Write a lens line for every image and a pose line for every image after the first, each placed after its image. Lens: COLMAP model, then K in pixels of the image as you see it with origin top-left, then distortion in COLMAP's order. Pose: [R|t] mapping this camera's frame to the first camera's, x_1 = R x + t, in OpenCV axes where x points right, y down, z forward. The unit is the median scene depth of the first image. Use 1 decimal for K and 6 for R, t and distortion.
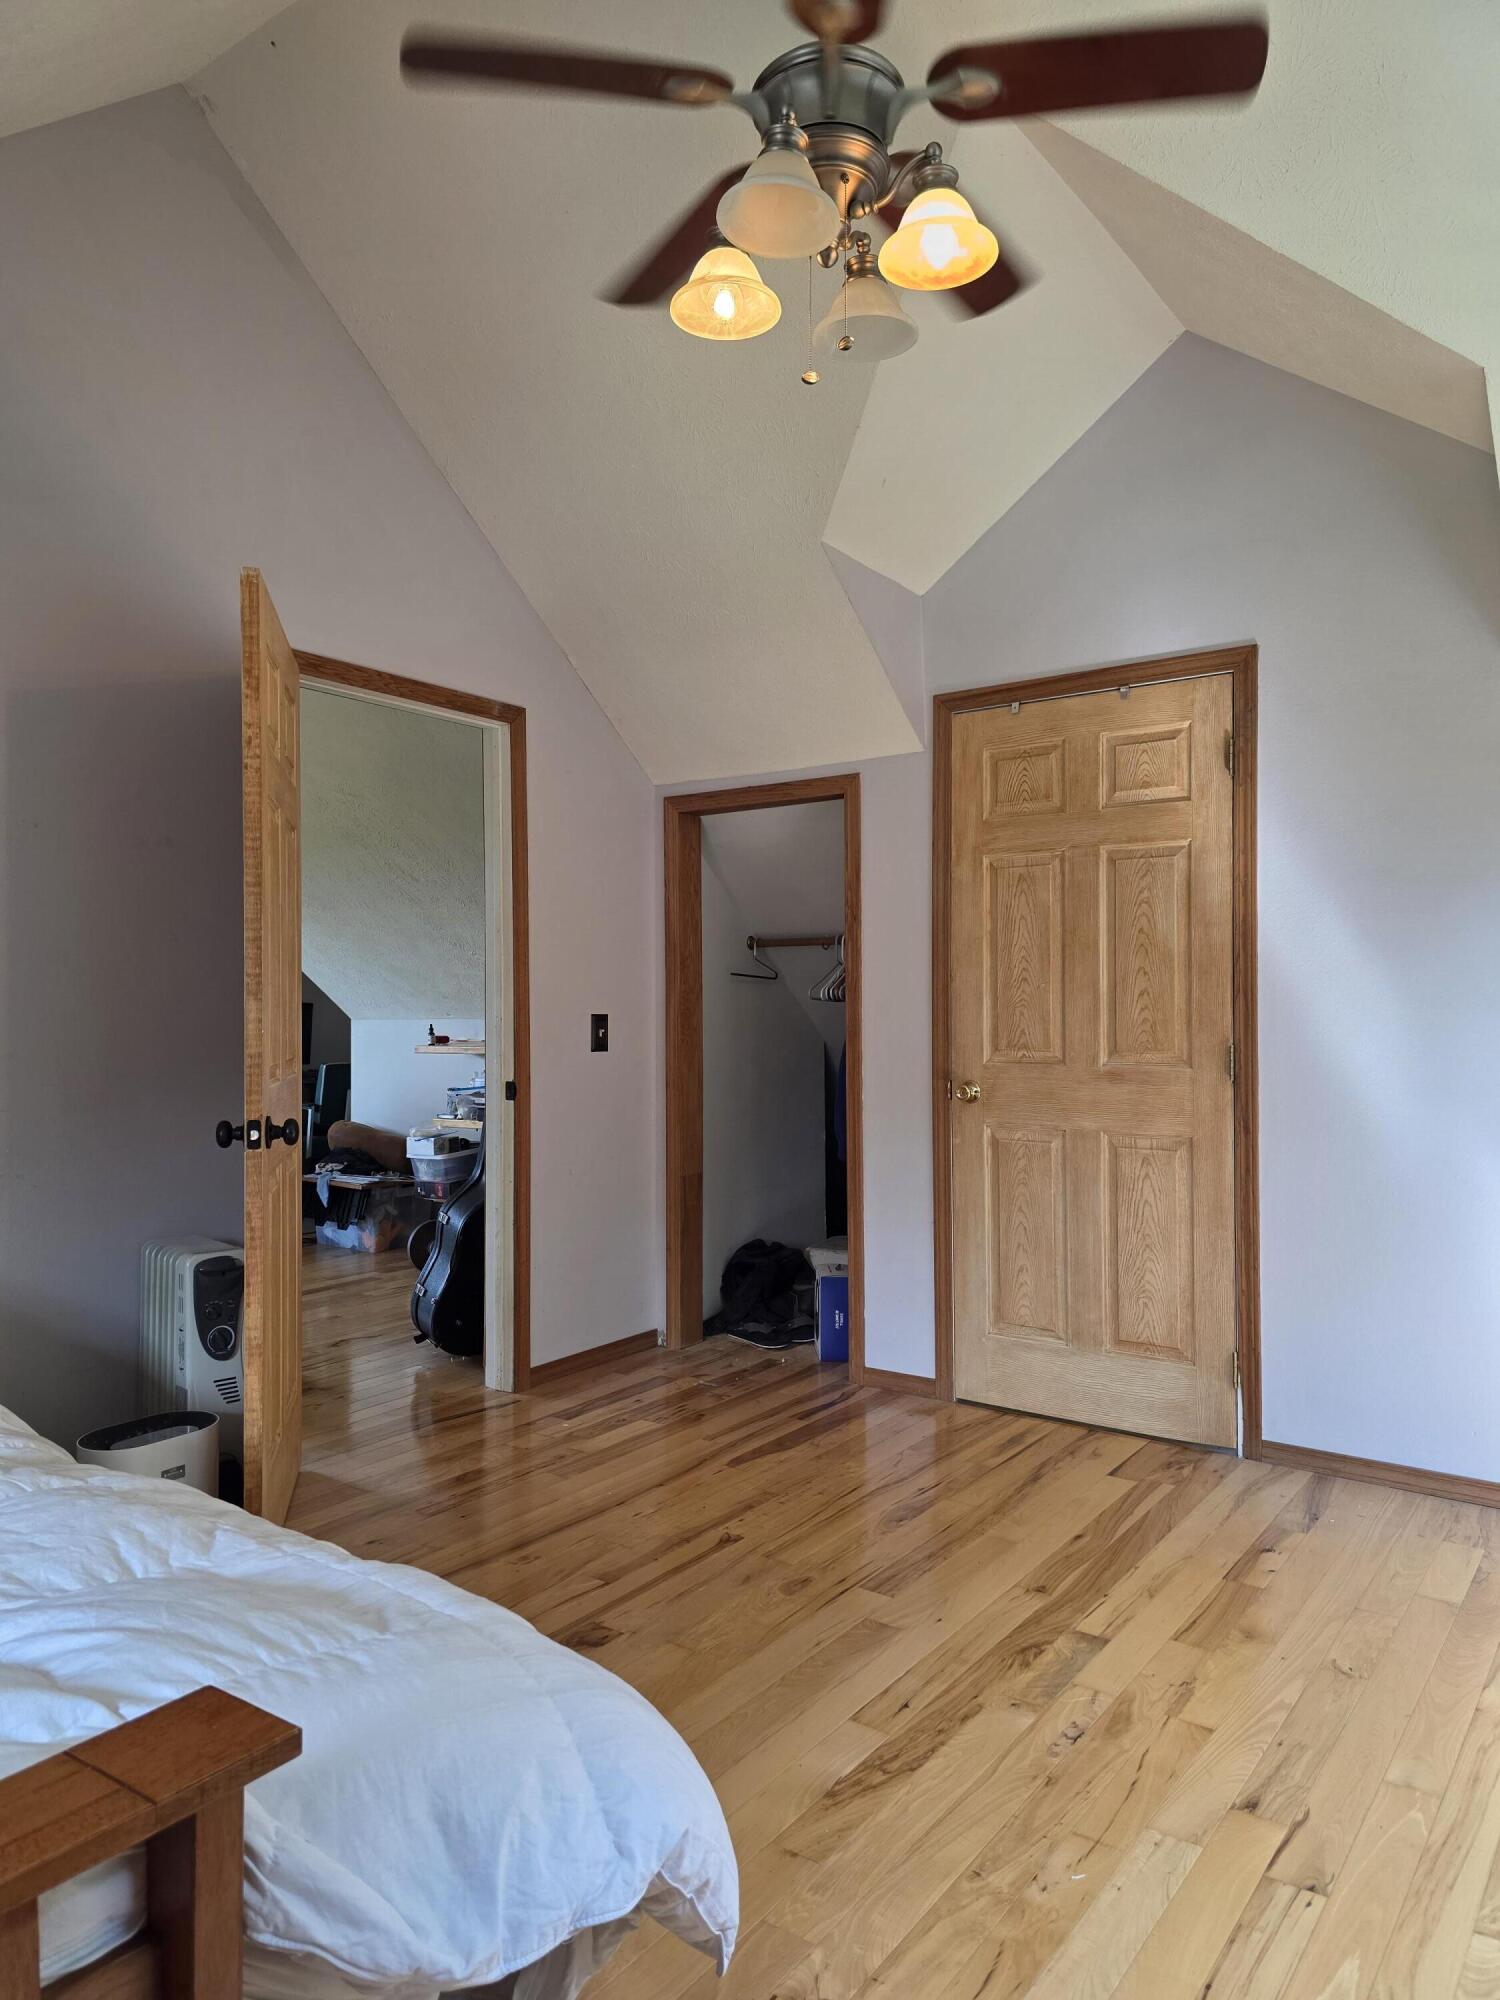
lens RADIAL K [[1340.9, 0, 741.8], [0, 1340.9, 995.9], [0, 0, 1]] dist [0.068900, -0.065257]
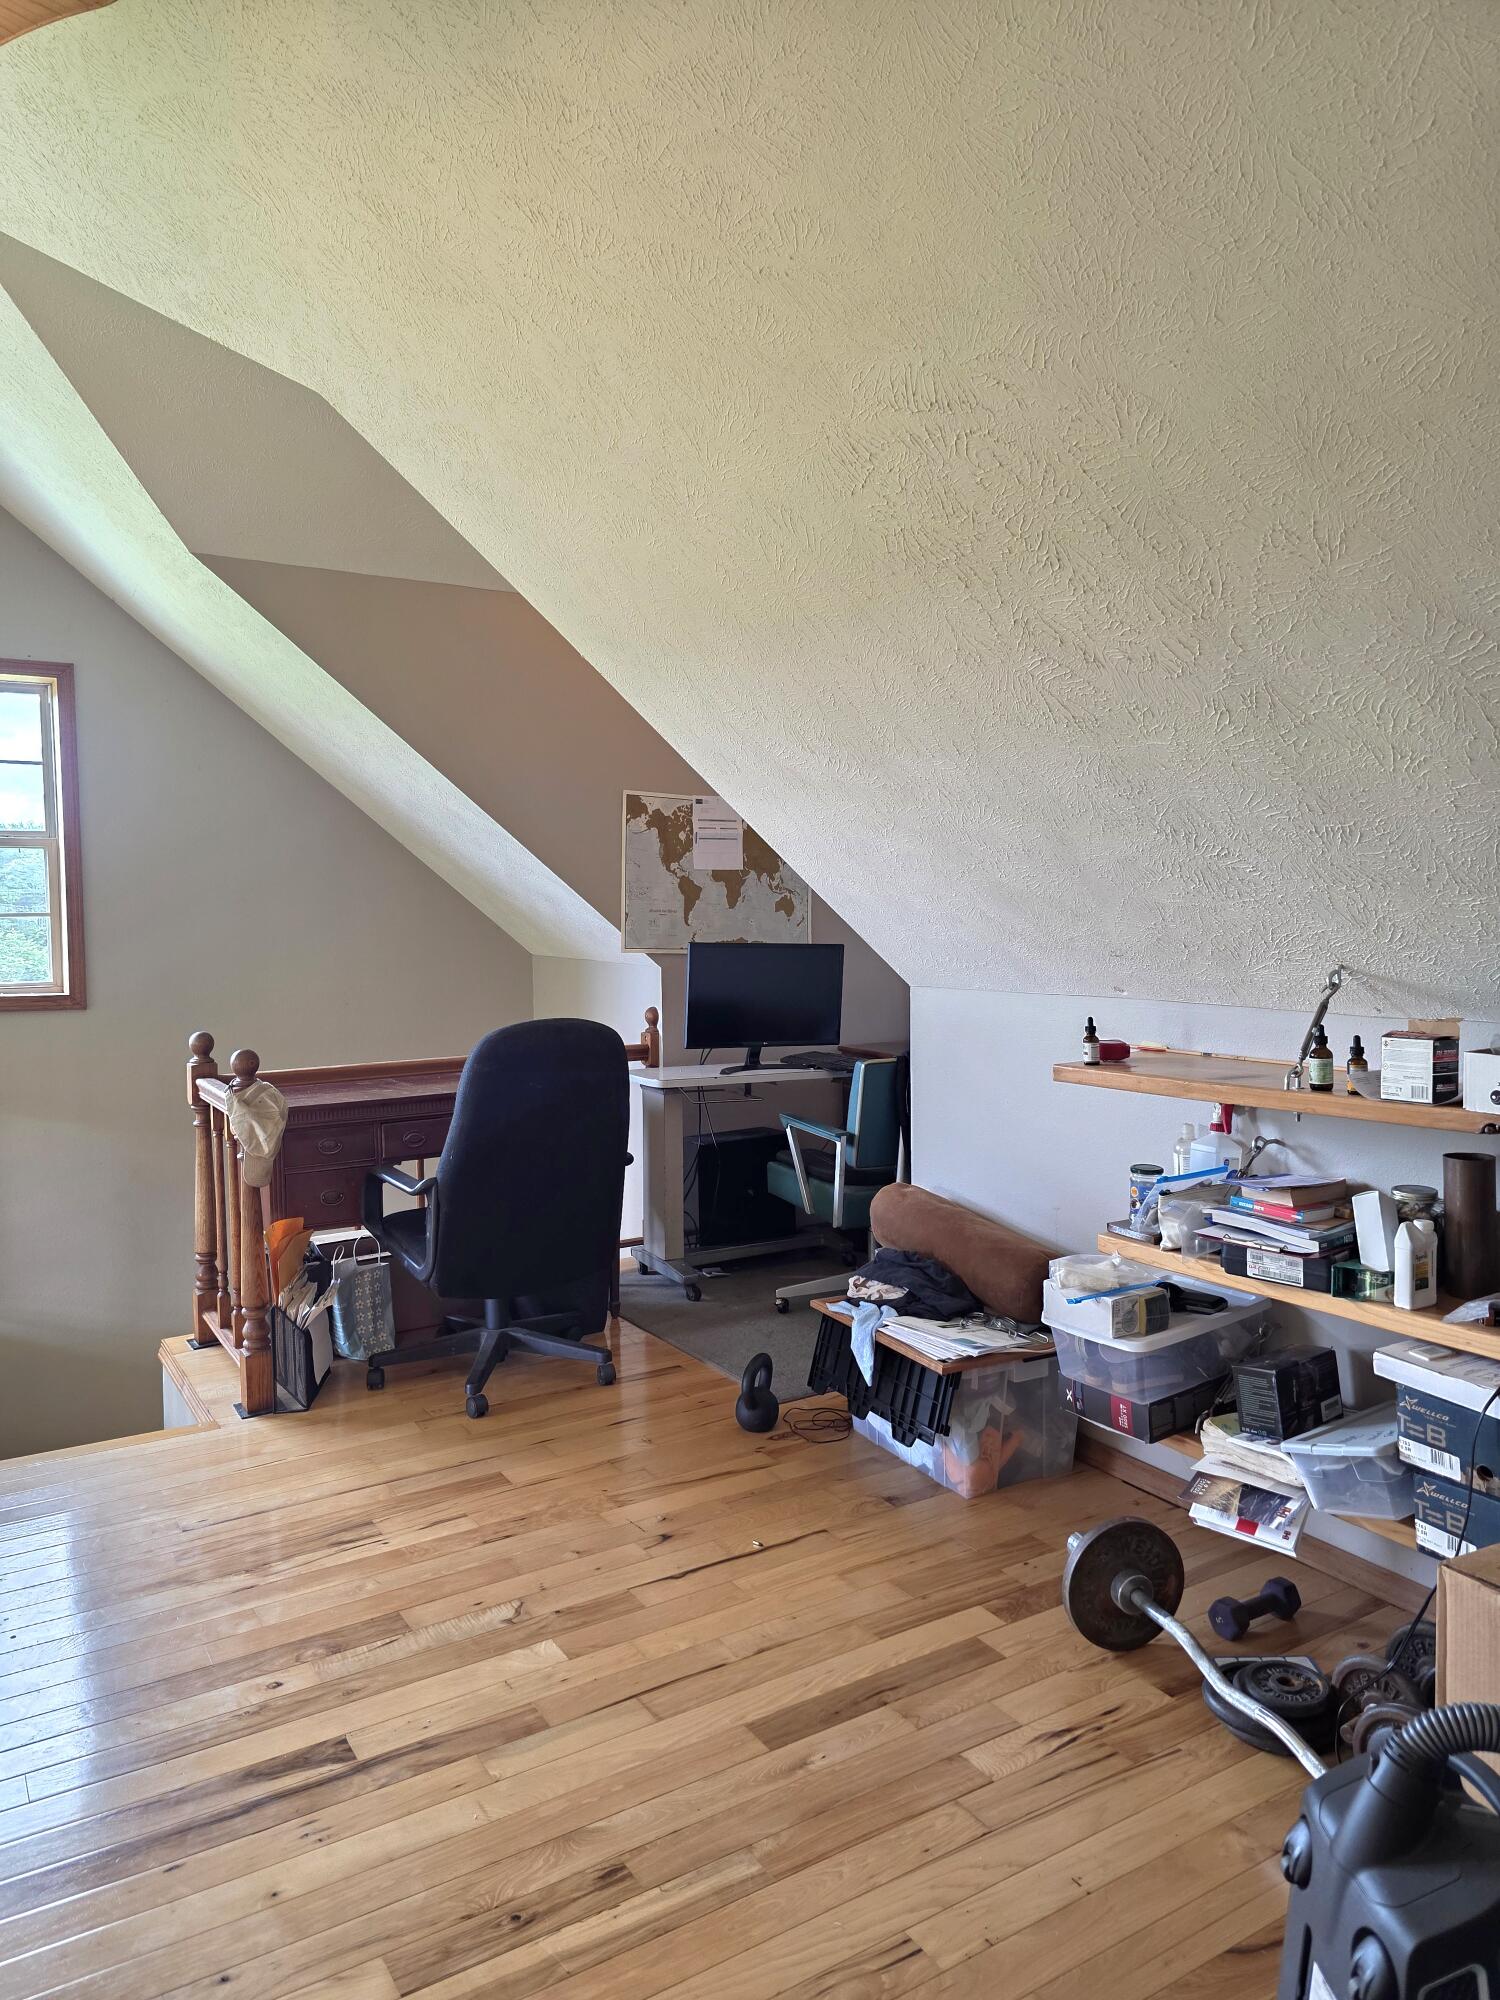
lens RADIAL K [[1340.9, 0, 741.8], [0, 1340.9, 995.9], [0, 0, 1]] dist [0.068900, -0.065257]
pose [[0.925347, 0.016576, -0.378759, -0.170157], [0.013600, 0.996949, 0.076857, -0.021681], [0.378878, -0.076271, 0.922298, 0.550023]]
